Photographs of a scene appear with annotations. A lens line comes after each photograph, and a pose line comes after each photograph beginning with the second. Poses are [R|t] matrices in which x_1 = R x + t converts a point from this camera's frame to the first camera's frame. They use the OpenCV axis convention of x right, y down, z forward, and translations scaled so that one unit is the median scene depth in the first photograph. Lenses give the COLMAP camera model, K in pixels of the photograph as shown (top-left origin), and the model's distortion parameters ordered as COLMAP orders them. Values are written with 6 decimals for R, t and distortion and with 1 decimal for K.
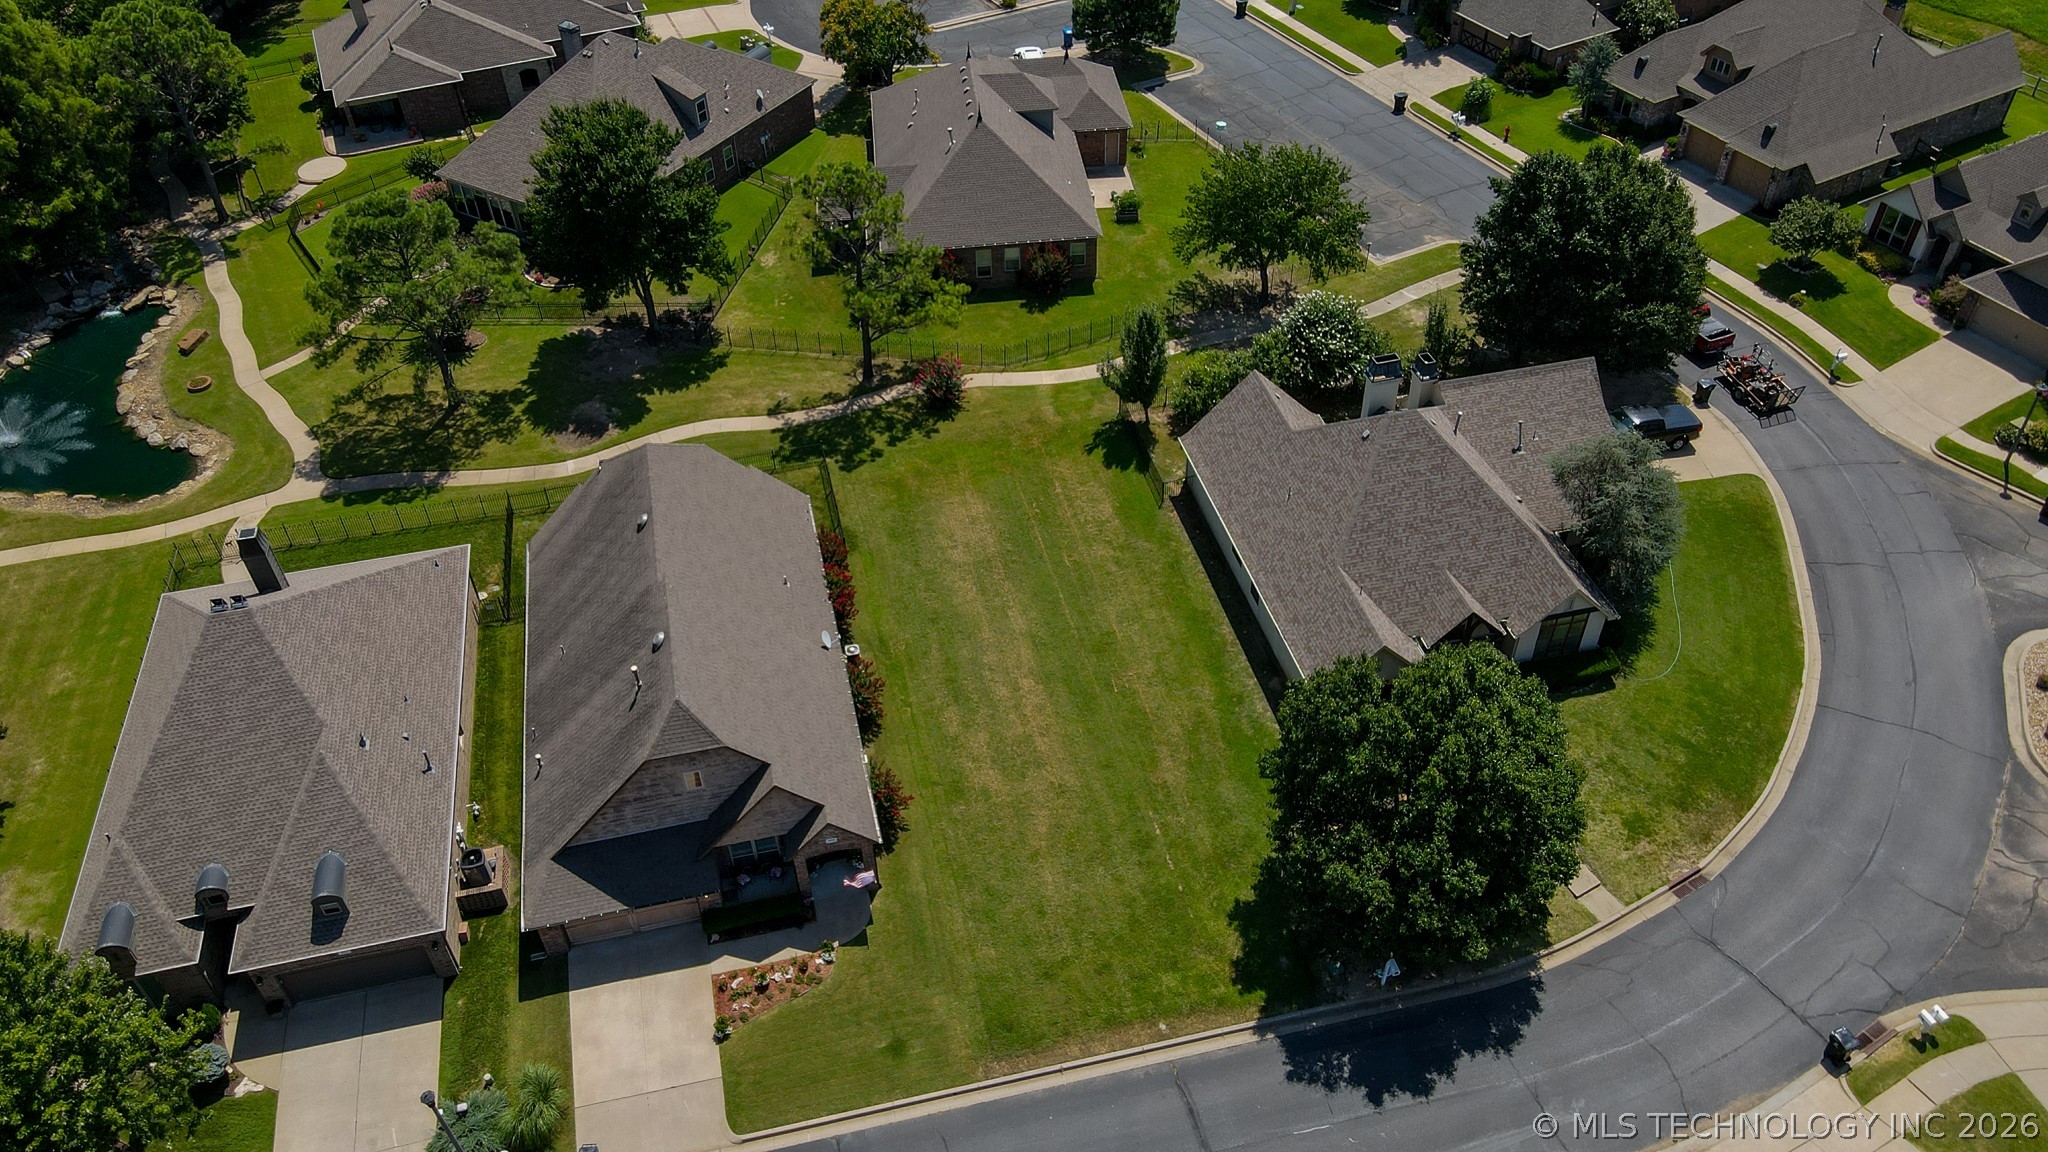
lens RADIAL K [[1504.9, 0, 999.3], [0, 1504.9, 573.8], [0, 0, 1]] dist [0.002032, 0.042795]
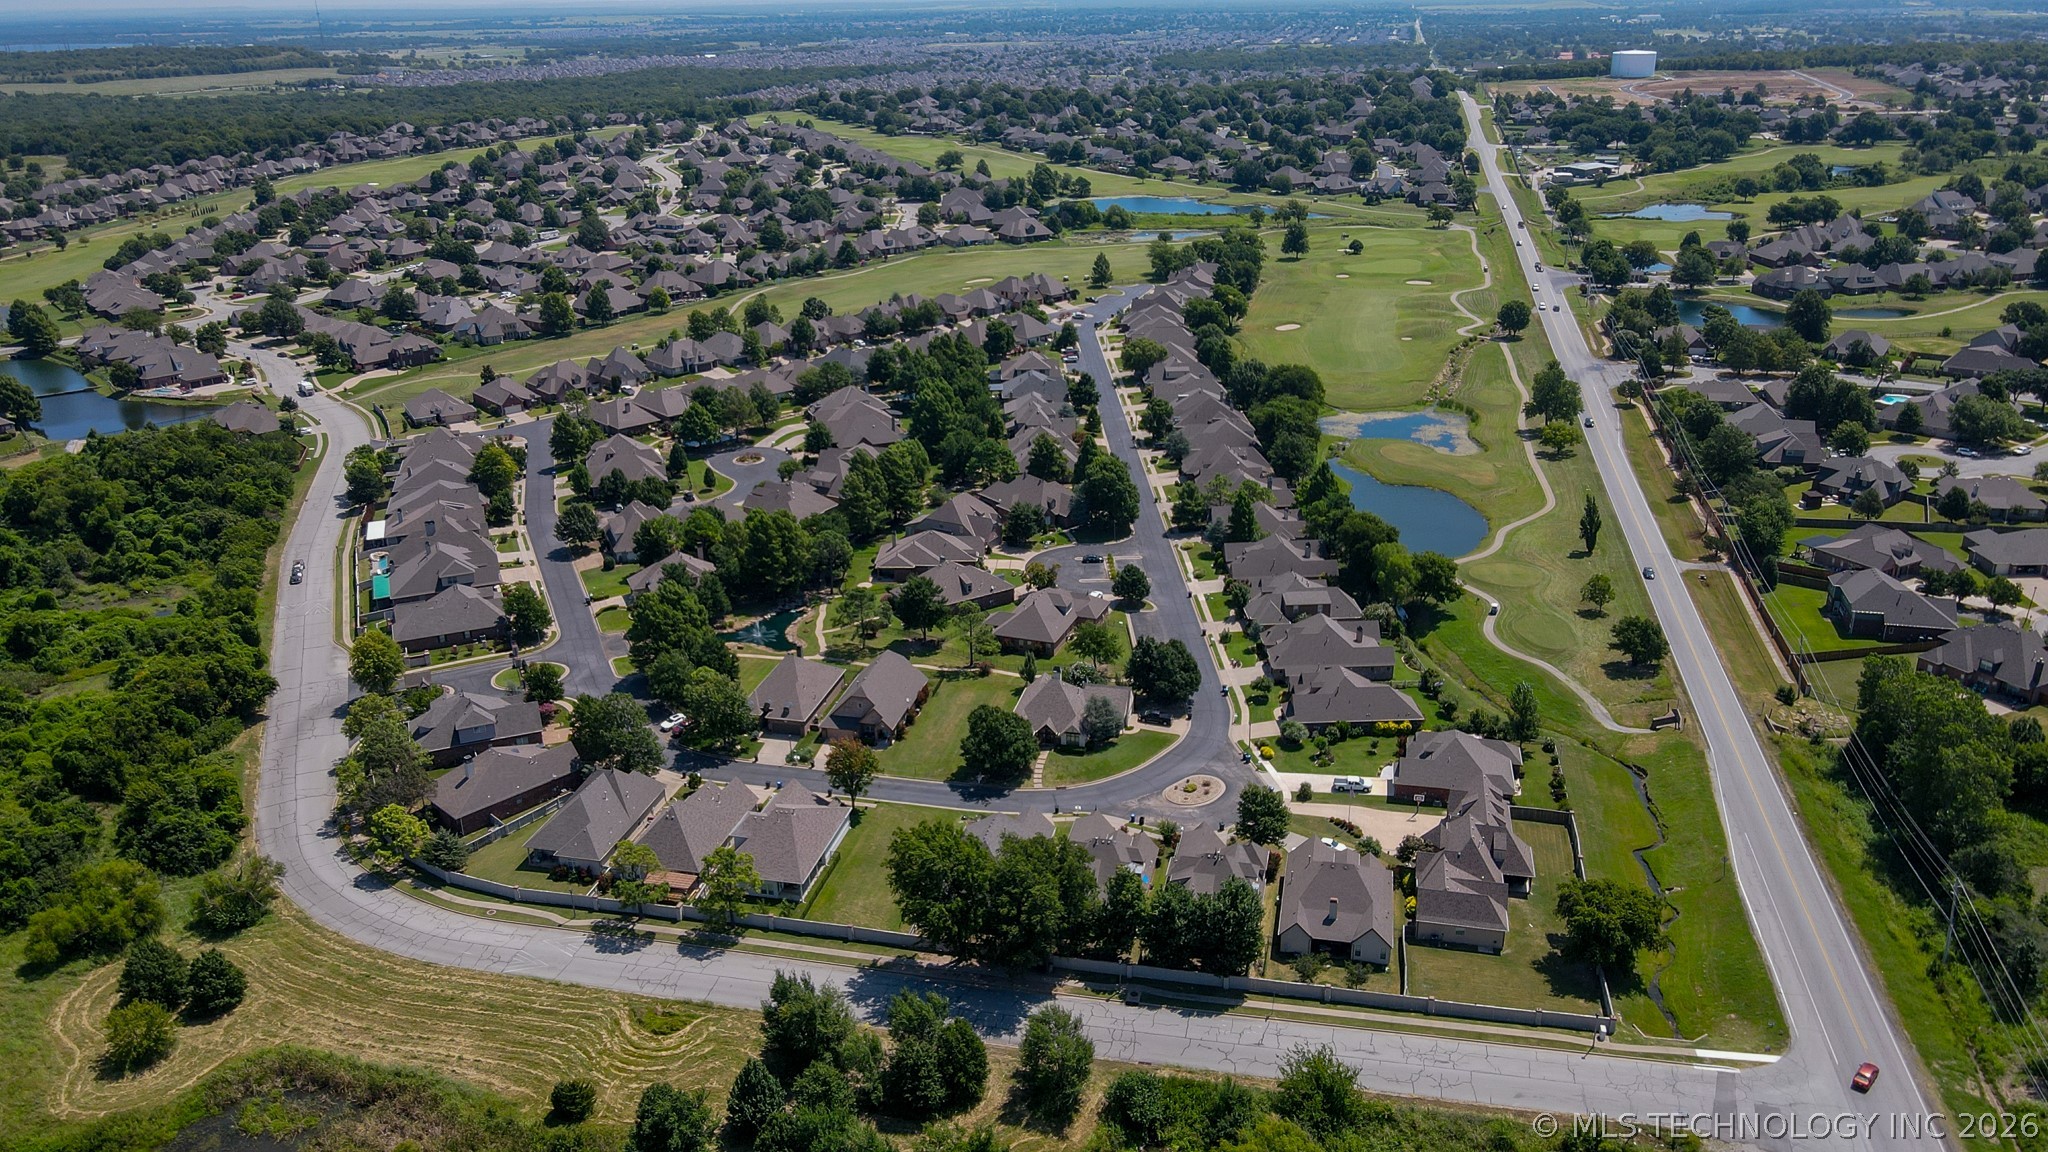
lens RADIAL K [[1519.7, 0, 994.4], [0, 1519.7, 550.3], [0, 0, 1]] dist [0.008660, 0.008433]
pose [[0.894049, 0.167472, -0.415488, 1.440622], [-0.305724, 0.906024, -0.292665, 0.669732], [0.327429, 0.388682, 0.861230, -2.191788]]
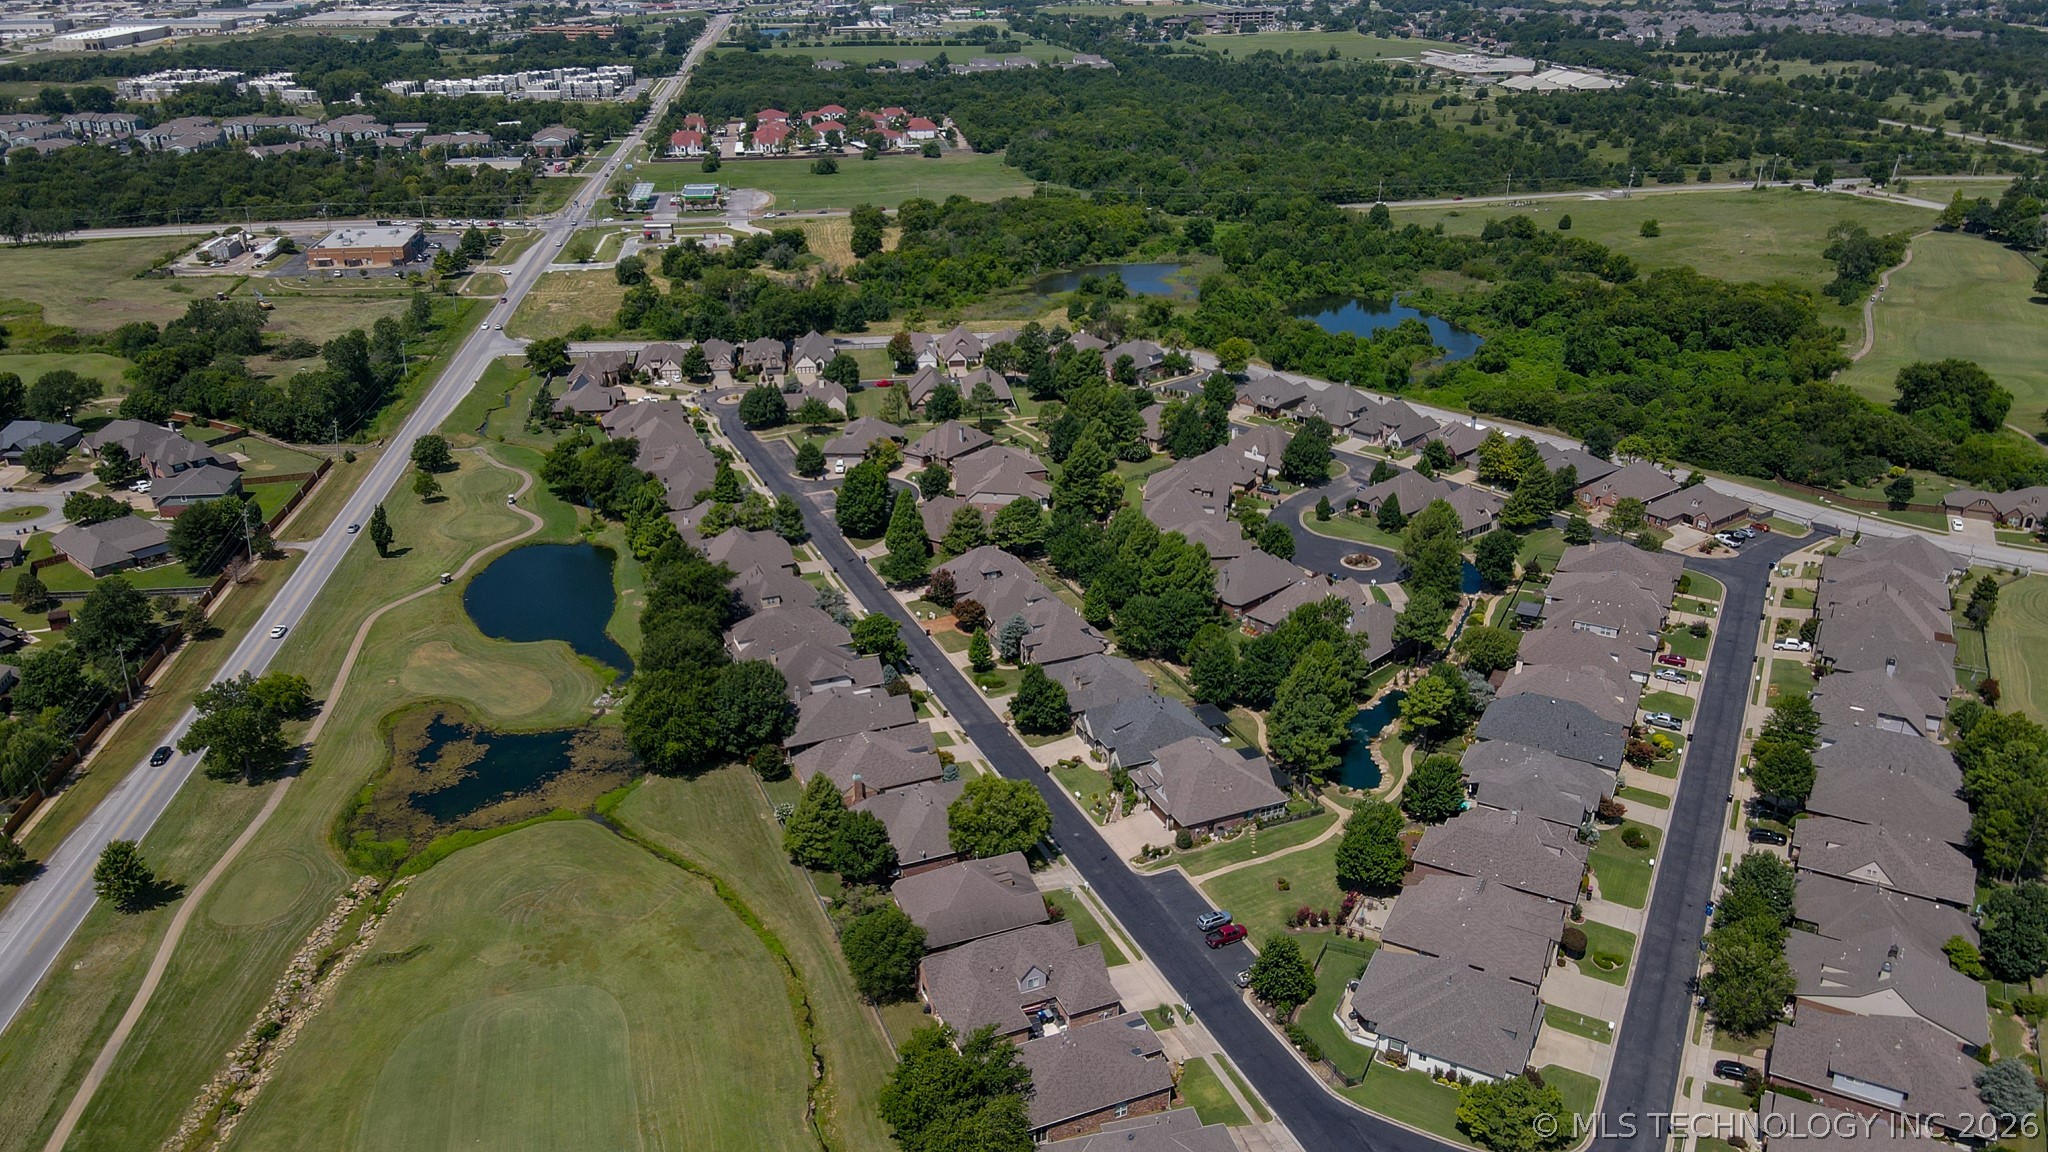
lens RADIAL K [[1519.7, 0, 994.4], [0, 1519.7, 550.3], [0, 0, 1]] dist [0.008660, 0.008433]
pose [[-0.994721, 0.000115, 0.102619, -0.980677], [0.093190, 0.419719, 0.902857, -4.788885], [-0.042967, 0.907654, -0.417514, 3.697516]]
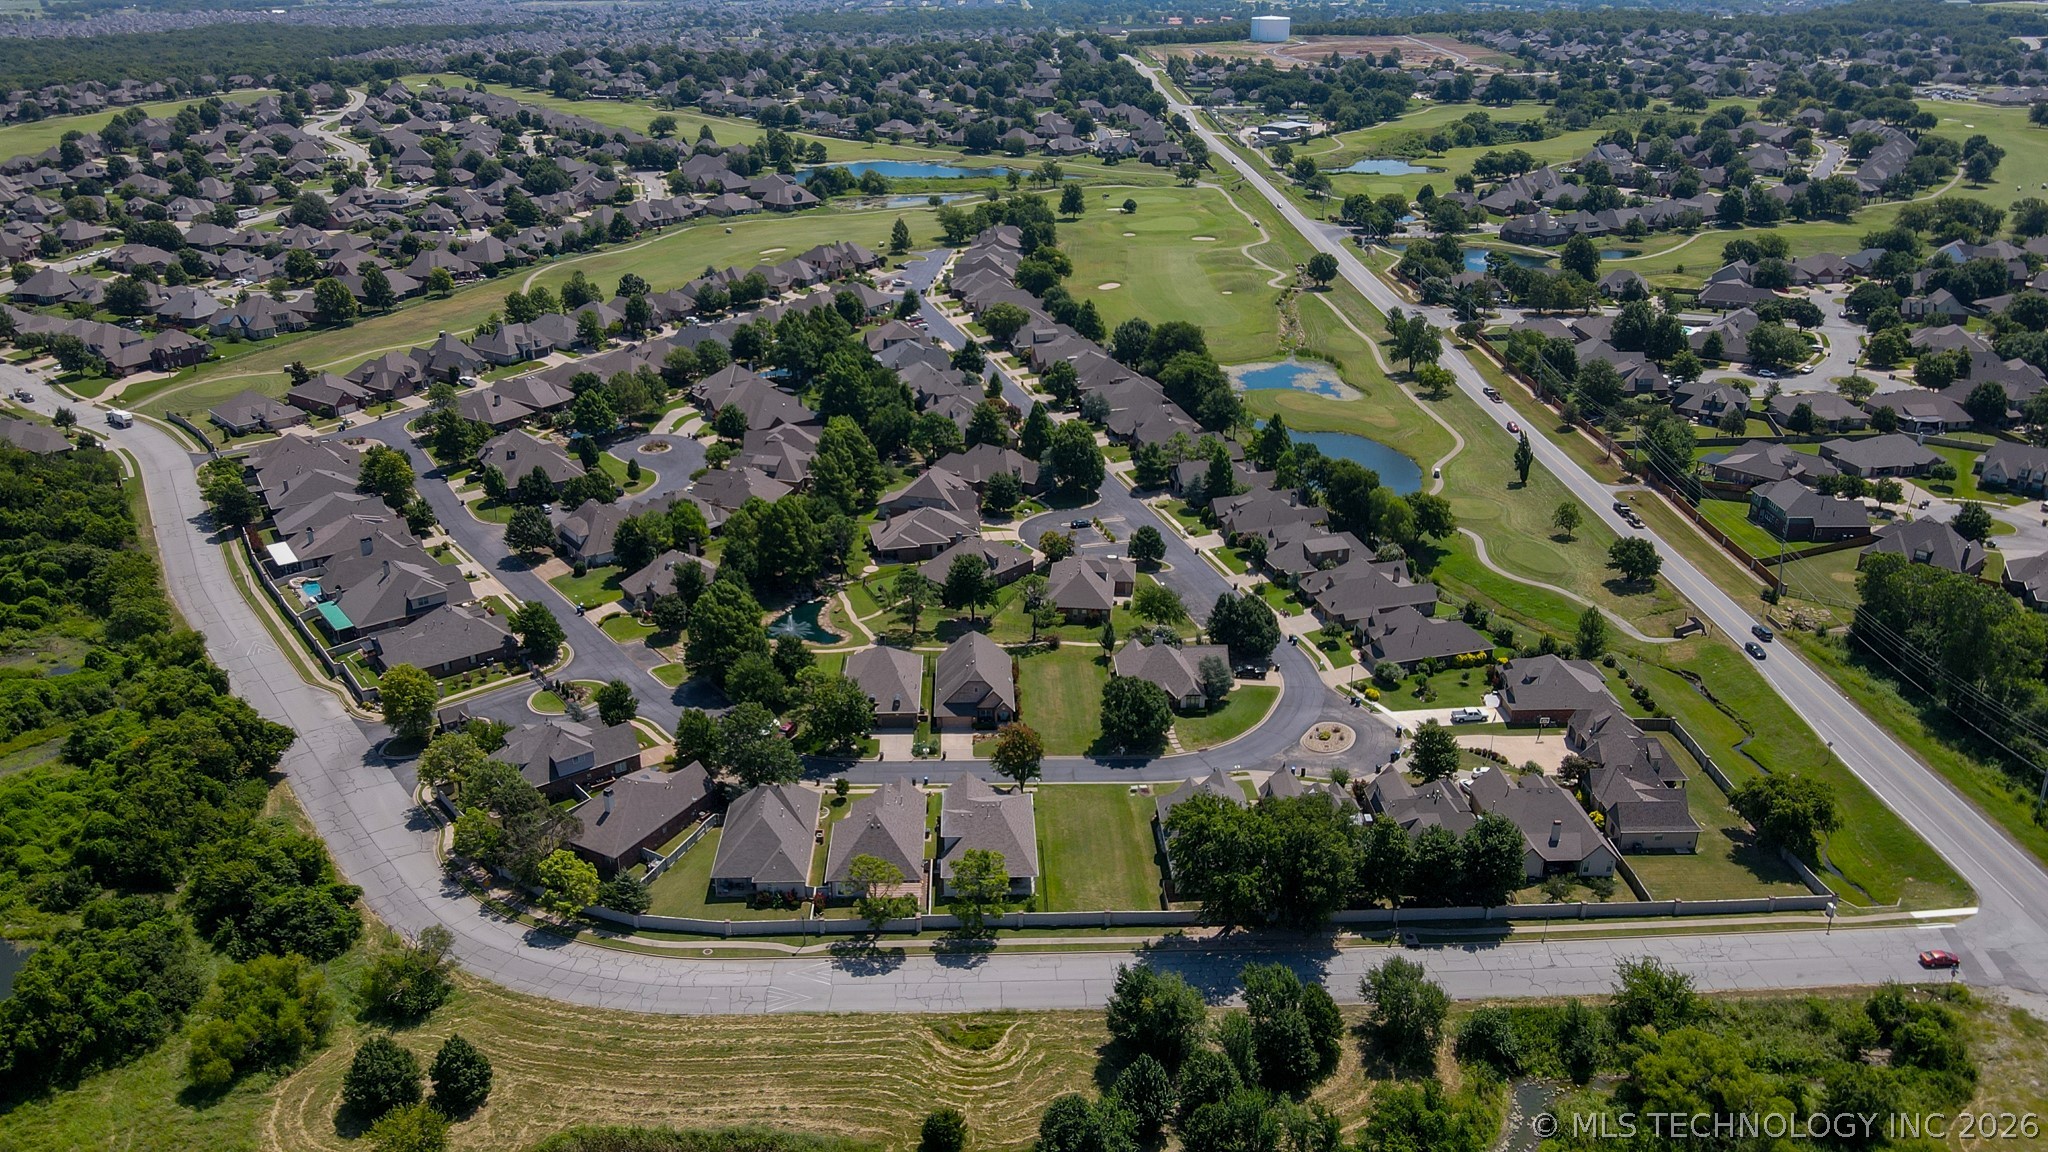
lens RADIAL K [[1513.4, 0, 998.0], [0, 1513.4, 572.0], [0, 0, 1]] dist [0.019956, -0.023994]
pose [[0.979351, 0.102452, -0.174286, 0.435085], [-0.154476, 0.935354, -0.318197, 0.872765], [0.130420, 0.338549, 0.931866, -2.358284]]
